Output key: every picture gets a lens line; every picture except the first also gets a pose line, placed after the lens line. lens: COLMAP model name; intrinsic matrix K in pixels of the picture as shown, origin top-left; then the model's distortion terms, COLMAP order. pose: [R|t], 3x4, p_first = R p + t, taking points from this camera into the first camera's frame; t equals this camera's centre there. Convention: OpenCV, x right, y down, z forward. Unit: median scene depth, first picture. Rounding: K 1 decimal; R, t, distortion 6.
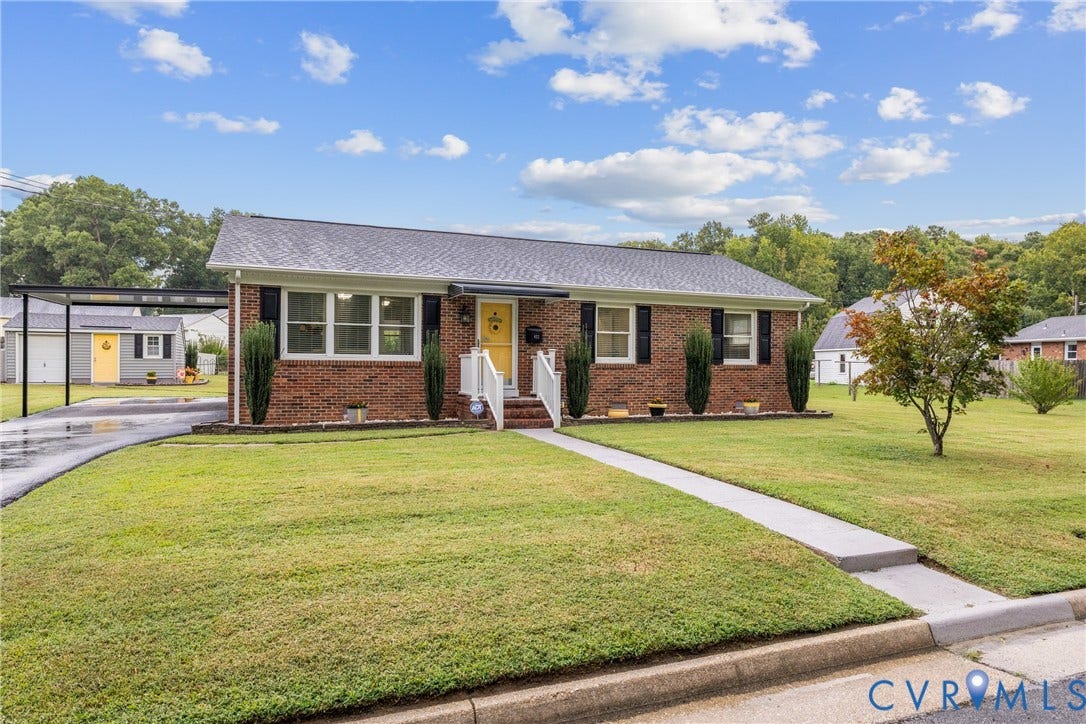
lens RADIAL K [[657.4, 0, 544.1], [0, 657.4, 365.1], [0, 0, 1]] dist [-0.001640, -0.000474]
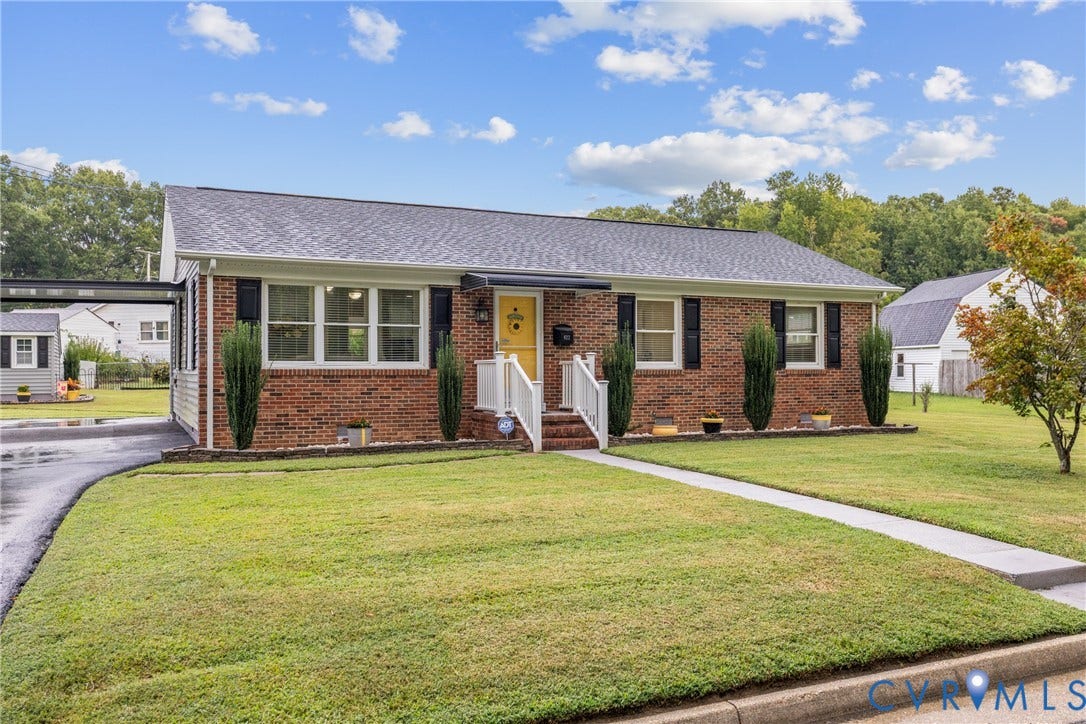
lens RADIAL K [[872.6, 0, 537.6], [0, 872.6, 367.3], [0, 0, 1]] dist [0.001889, 0.000550]
pose [[0.998685, -0.009801, 0.050331, -0.109668], [0.009982, 0.999945, -0.003342, -0.003192], [-0.050295, 0.003840, 0.998727, -0.082588]]
